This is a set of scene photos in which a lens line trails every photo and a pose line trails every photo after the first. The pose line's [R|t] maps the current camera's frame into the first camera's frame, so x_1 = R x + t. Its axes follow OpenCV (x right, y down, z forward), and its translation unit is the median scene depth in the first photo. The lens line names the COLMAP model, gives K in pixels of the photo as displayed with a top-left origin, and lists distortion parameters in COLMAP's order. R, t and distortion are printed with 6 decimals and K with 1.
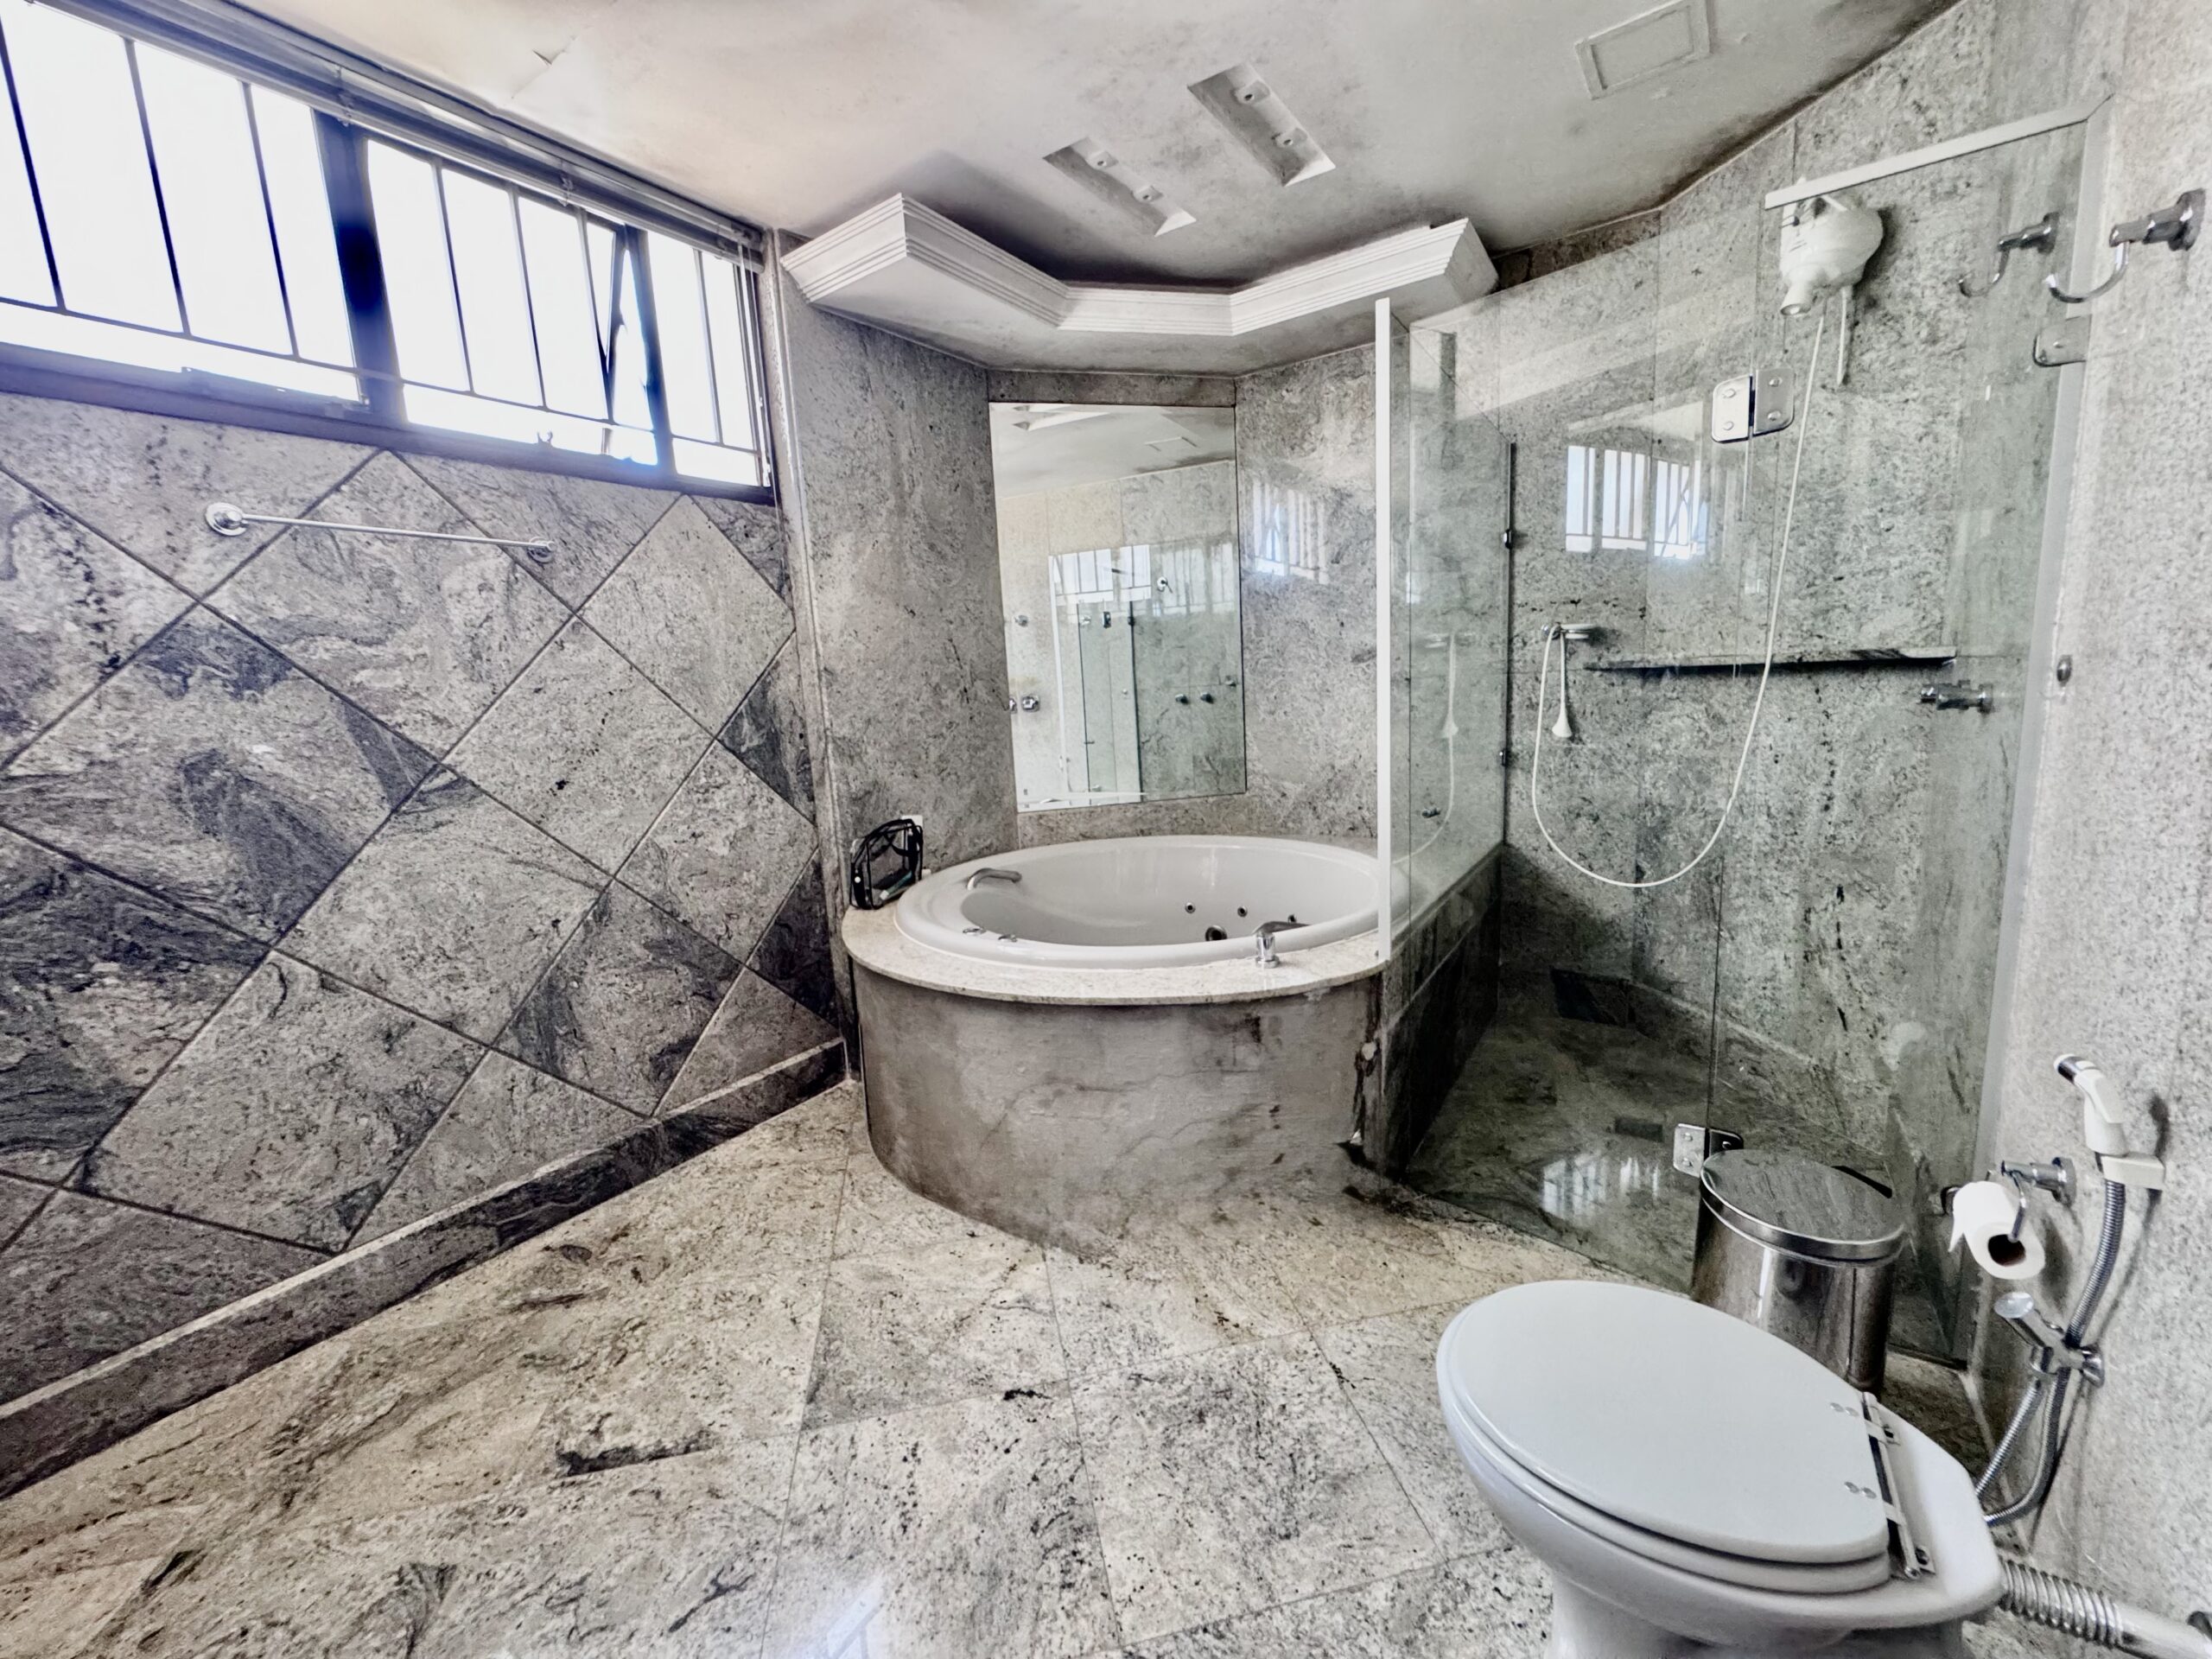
lens RADIAL K [[893.0, 0, 1100.5], [0, 893.0, 827.9], [0, 0, 1]] dist [-0.002635, -0.000394]
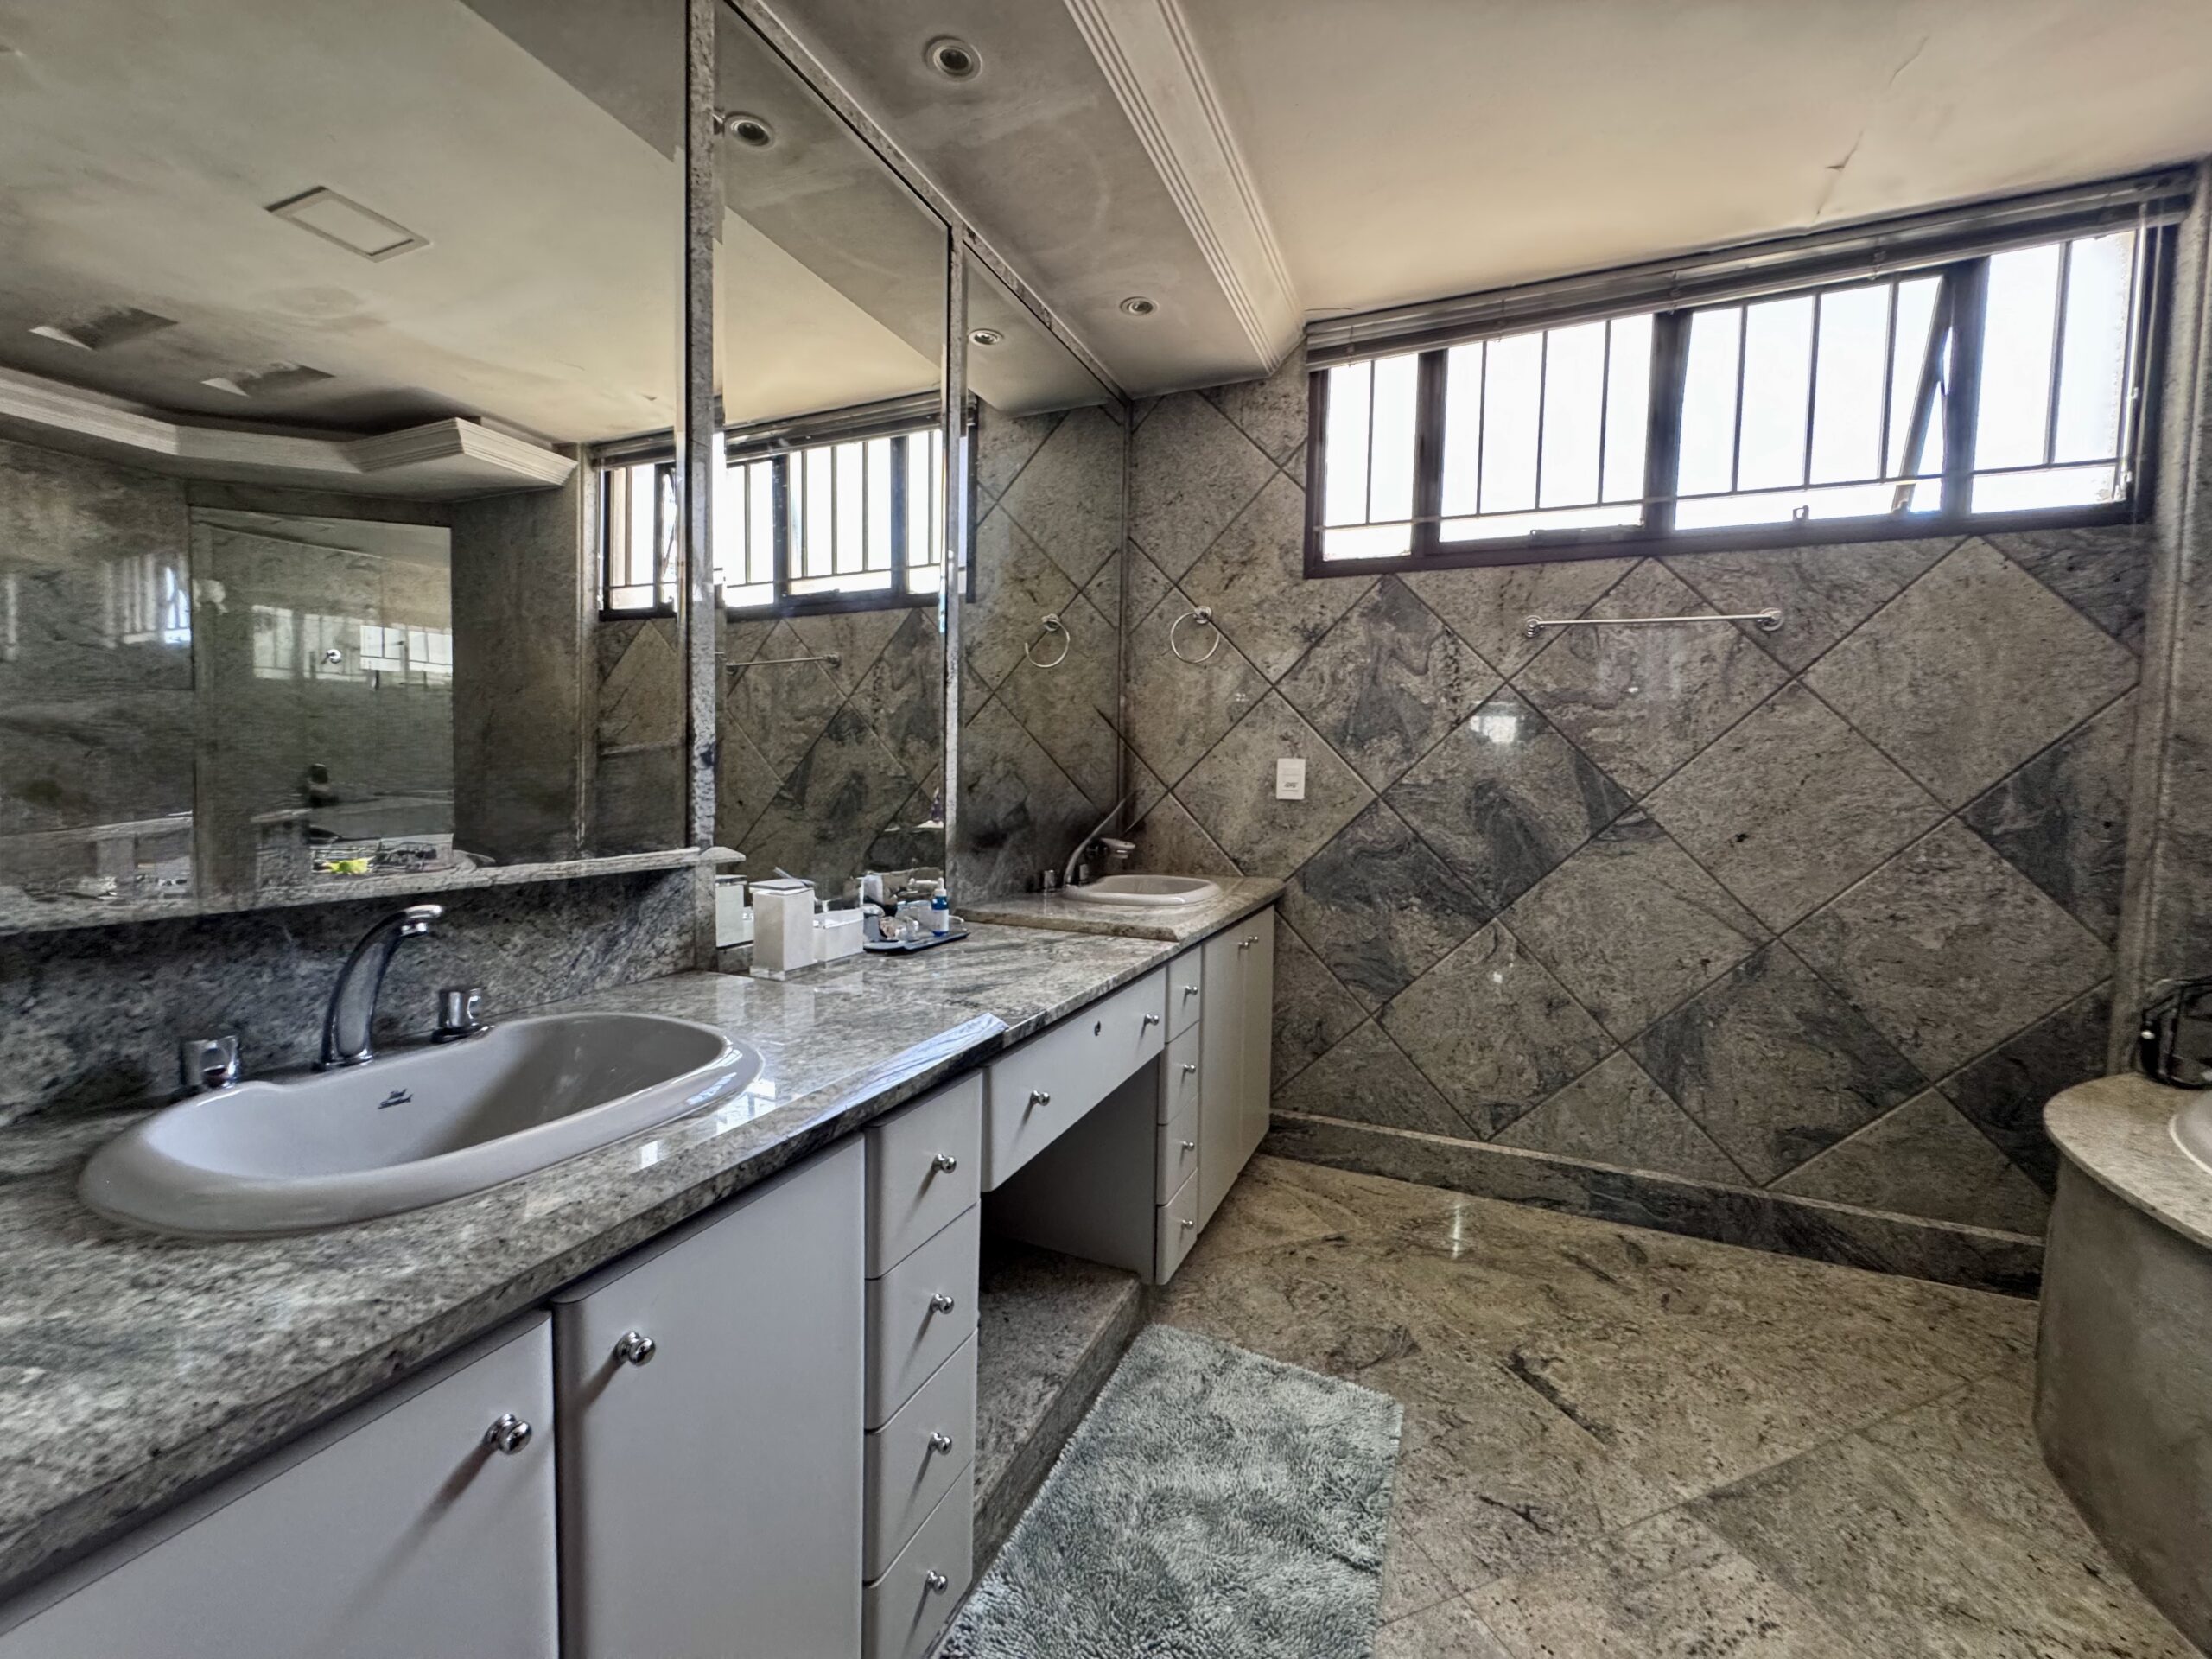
lens RADIAL K [[893.0, 0, 1100.7], [0, 893.0, 828.4], [0, 0, 1]] dist [-0.002635, -0.000394]
pose [[0.174162, 0.117176, -0.977721, 0.320580], [-0.189734, 0.978283, 0.083446, -0.003349], [0.966265, 0.170974, 0.192612, 0.060517]]
